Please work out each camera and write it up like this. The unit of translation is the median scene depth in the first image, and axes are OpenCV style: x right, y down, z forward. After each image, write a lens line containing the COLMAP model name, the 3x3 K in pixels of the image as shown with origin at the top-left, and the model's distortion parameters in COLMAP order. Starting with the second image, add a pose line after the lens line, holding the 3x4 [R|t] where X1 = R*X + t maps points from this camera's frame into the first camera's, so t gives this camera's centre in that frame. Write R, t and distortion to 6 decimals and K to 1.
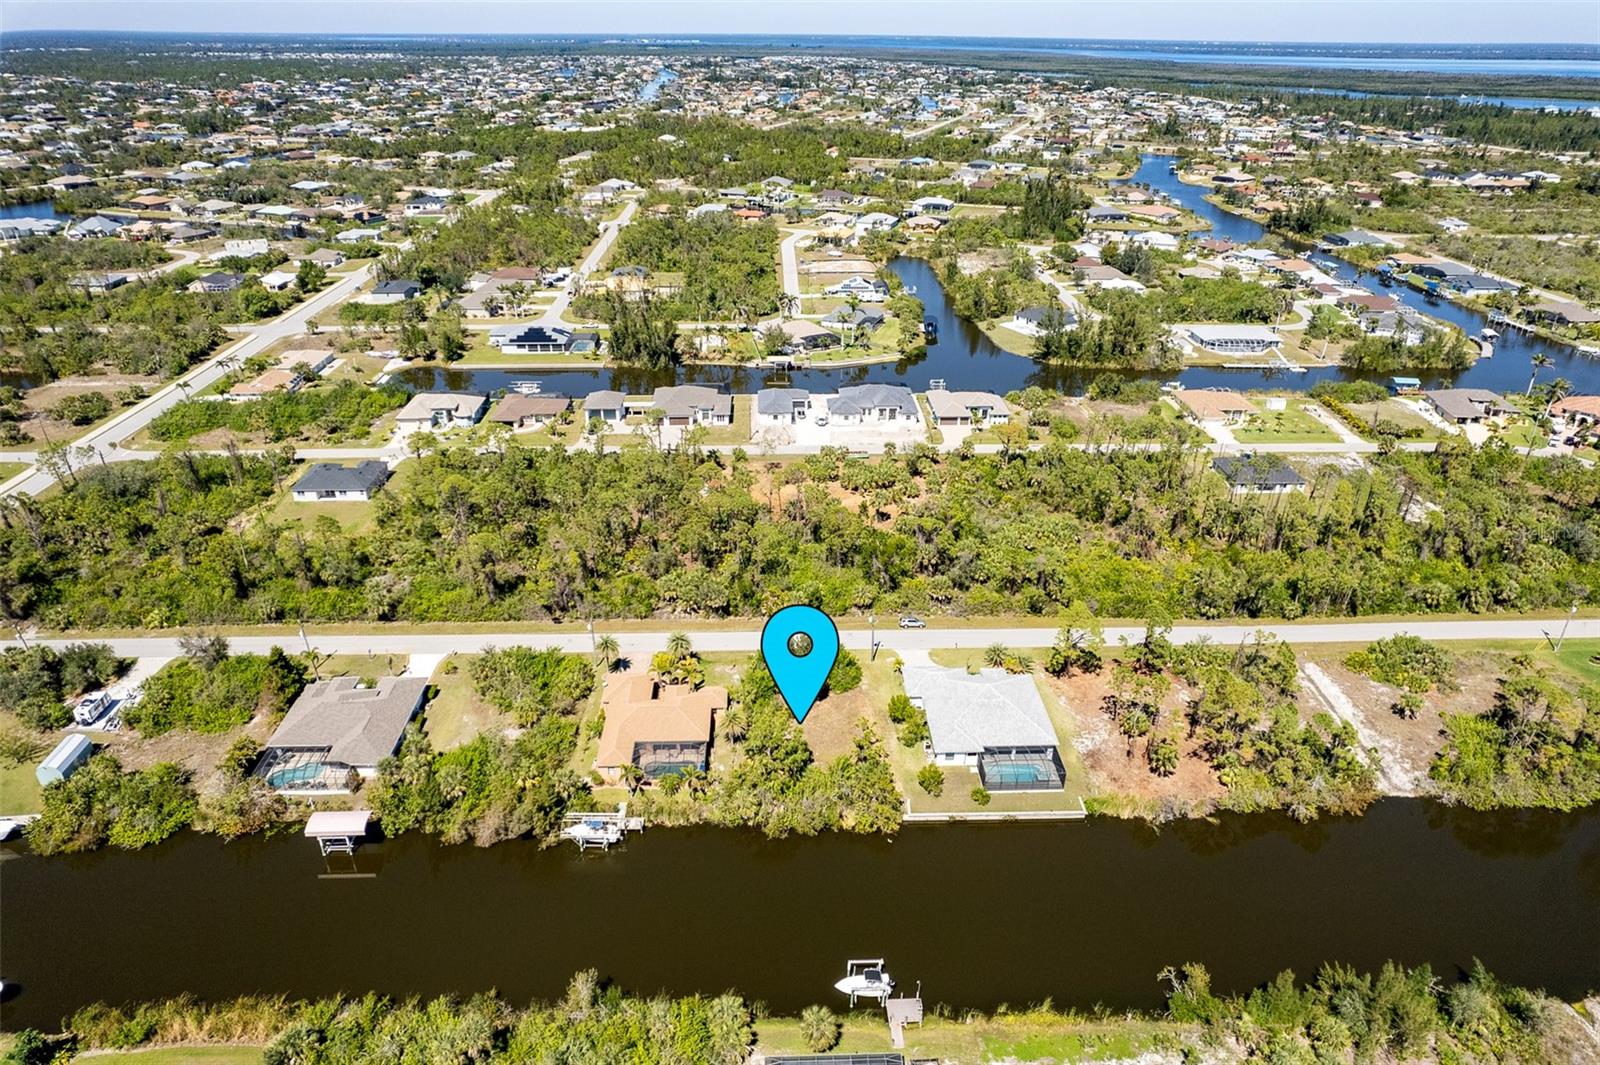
lens RADIAL K [[1023.4, 0, 806.9], [0, 1023.4, 537.8], [0, 0, 1]] dist [-0.076656, 0.068710]
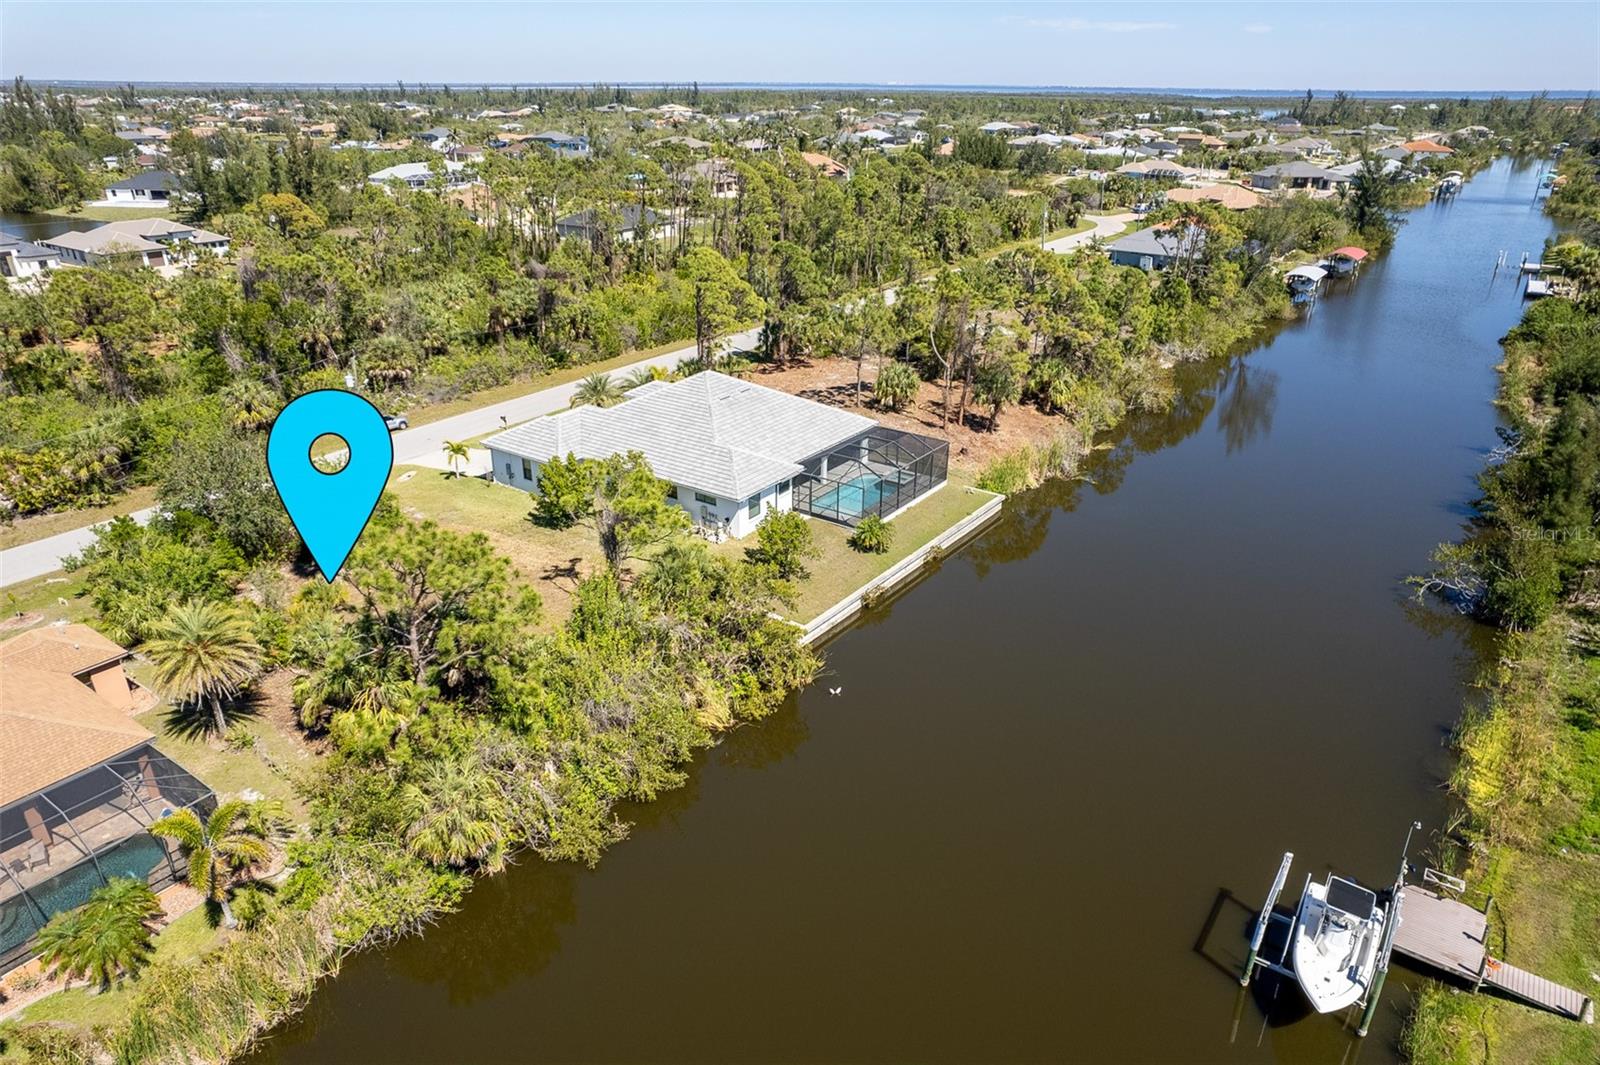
lens RADIAL K [[1023.4, 0, 806.9], [0, 1023.4, 537.8], [0, 0, 1]] dist [-0.076656, 0.068710]
pose [[0.603676, -0.331224, 0.725166, -0.106385], [0.357780, 0.925422, 0.124853, 0.112731], [-0.712439, 0.184079, 0.677160, 0.429820]]
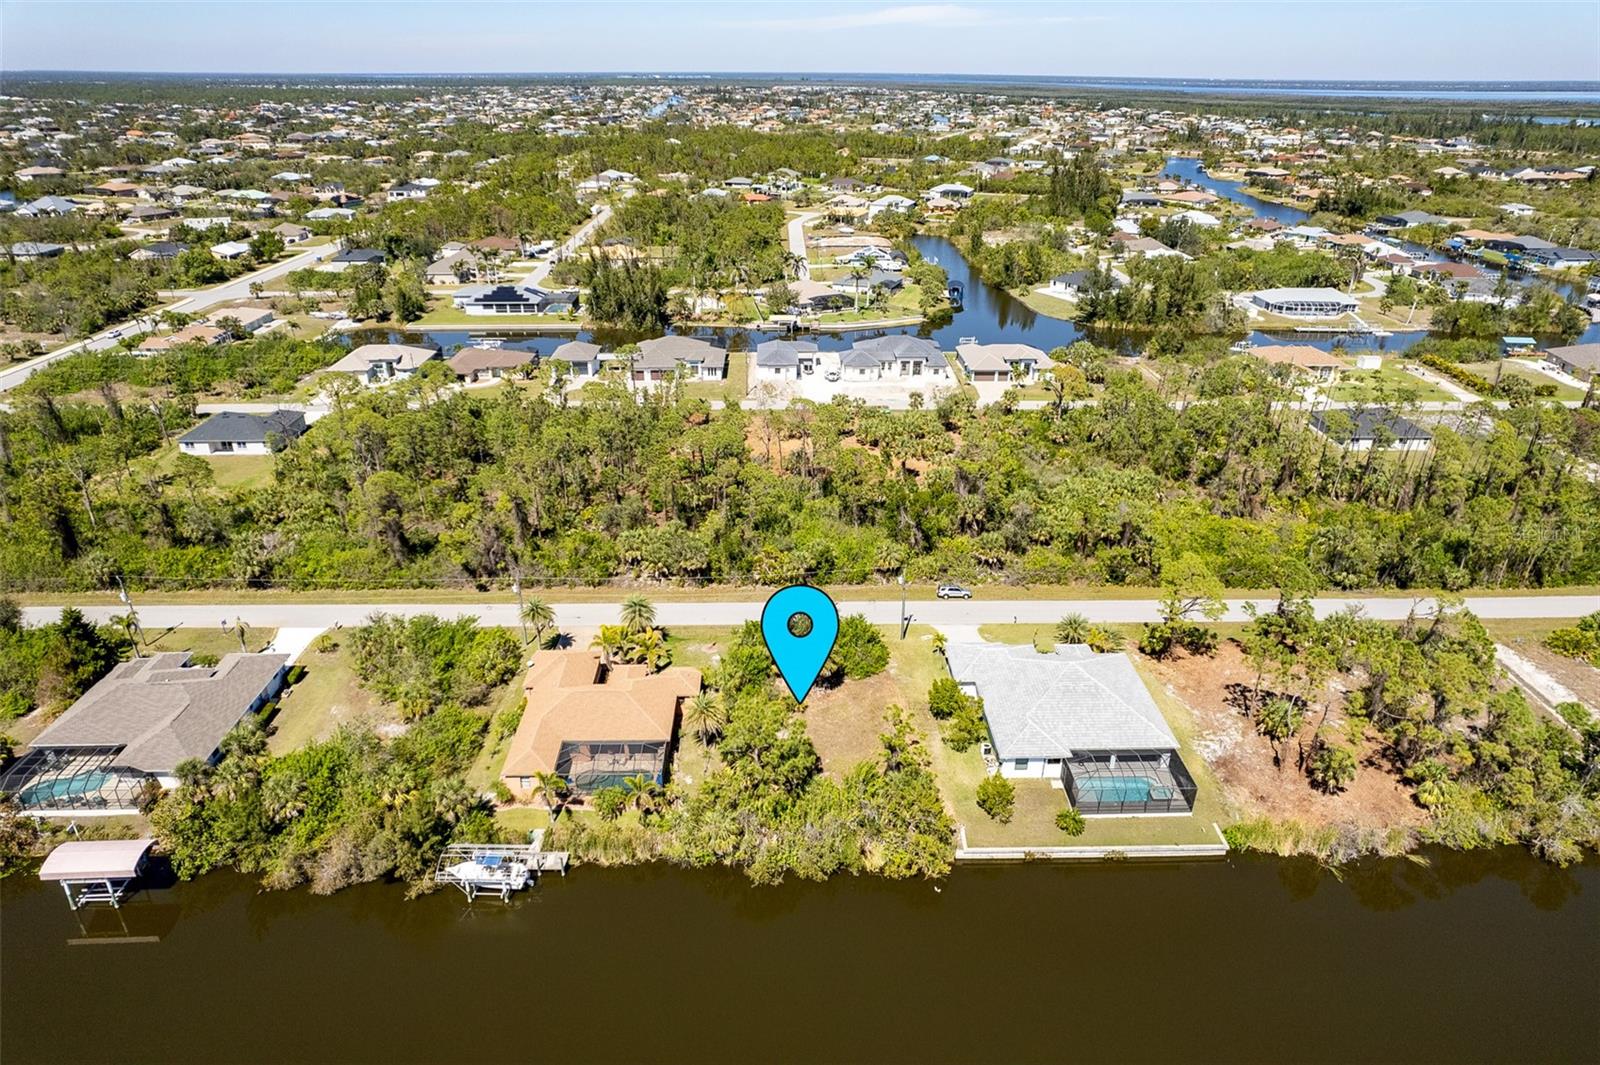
lens RADIAL K [[1023.4, 0, 806.9], [0, 1023.4, 537.8], [0, 0, 1]] dist [-0.076656, 0.068710]
pose [[0.999956, 0.002345, -0.009096, 0.001427], [-0.002643, 0.999455, -0.032891, 0.053512], [0.009014, 0.032914, 0.999418, 0.194668]]
